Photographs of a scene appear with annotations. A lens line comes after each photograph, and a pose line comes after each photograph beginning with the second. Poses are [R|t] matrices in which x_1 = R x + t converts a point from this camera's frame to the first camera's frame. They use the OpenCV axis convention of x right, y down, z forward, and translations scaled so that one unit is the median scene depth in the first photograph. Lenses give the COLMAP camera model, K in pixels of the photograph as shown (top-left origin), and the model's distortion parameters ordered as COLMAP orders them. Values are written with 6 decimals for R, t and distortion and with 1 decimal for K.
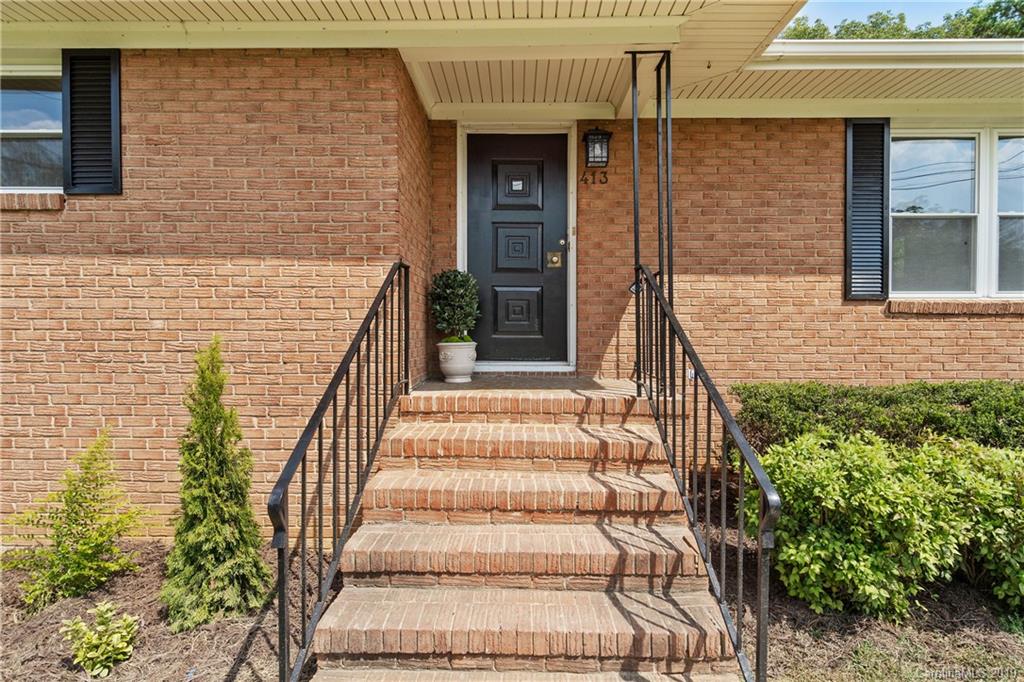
lens RADIAL K [[537.0, 0, 514.2], [0, 537.0, 338.3], [0, 0, 1]] dist [0.006300, -0.001183]
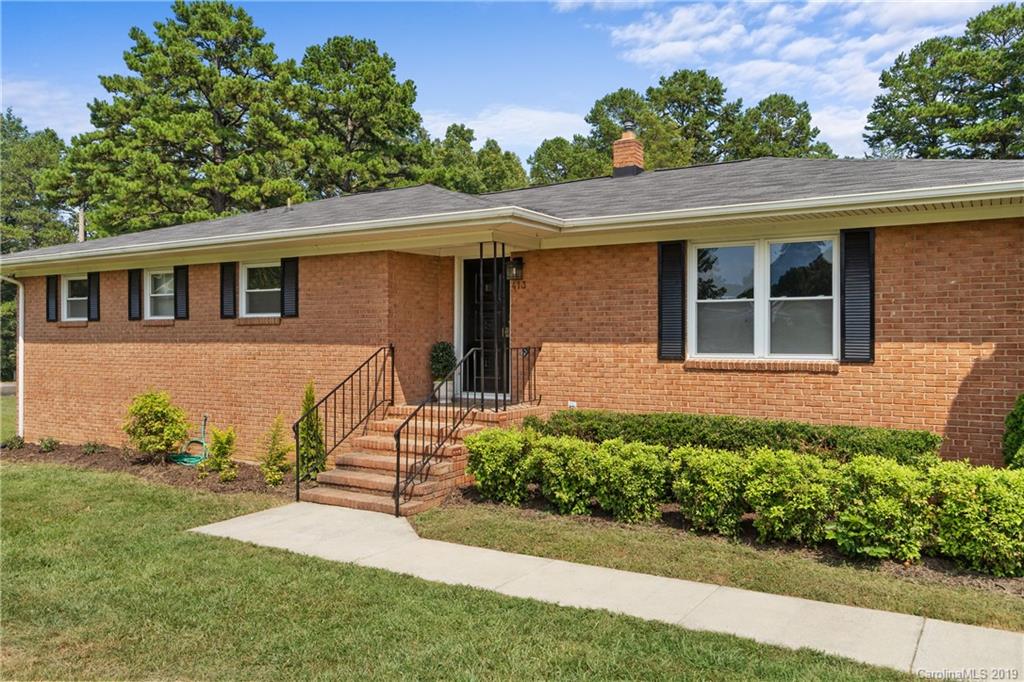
lens RADIAL K [[780.0, 0, 518.9], [0, 780.0, 339.7], [0, 0, 1]] dist [0.001821, -0.008162]
pose [[0.867420, -0.001181, -0.497575, 1.412852], [-0.005617, 0.999910, -0.012165, -0.100446], [0.497545, 0.013347, 0.867335, -1.159260]]
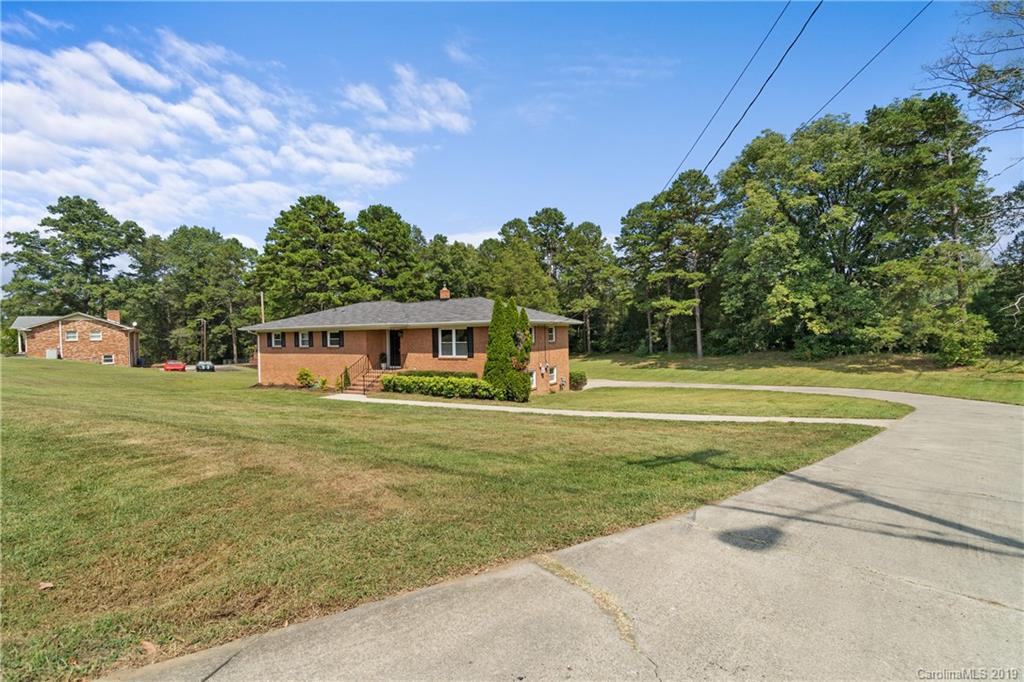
lens RADIAL K [[449.6, 0, 518.6], [0, 449.6, 340.3], [0, 0, 1]] dist [-0.001597, 0.001525]
pose [[0.887310, -0.010836, -0.461047, 3.983890], [0.014497, 0.999885, 0.004401, -0.279898], [0.460946, -0.010589, 0.887365, -3.220123]]
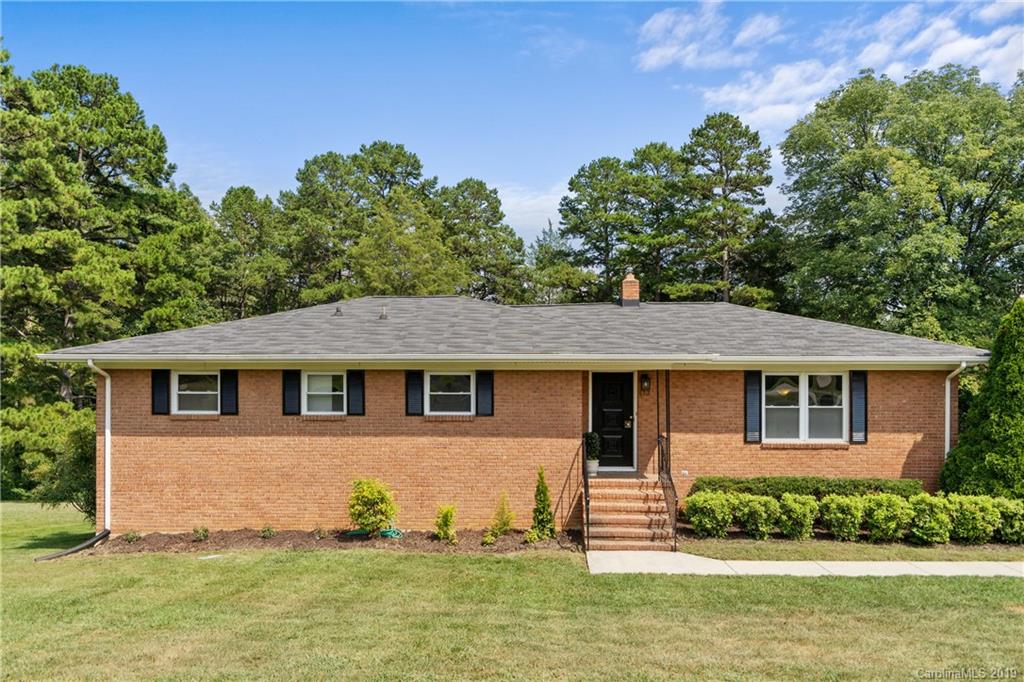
lens RADIAL K [[780.0, 0, 510.5], [0, 780.0, 398.2], [0, 0, 1]] dist [0.001821, -0.008162]
pose [[0.999860, 0.000623, -0.016707, -0.424867], [-0.000514, 0.999979, 0.006516, -0.309074], [0.016711, -0.006507, 0.999839, -2.716668]]
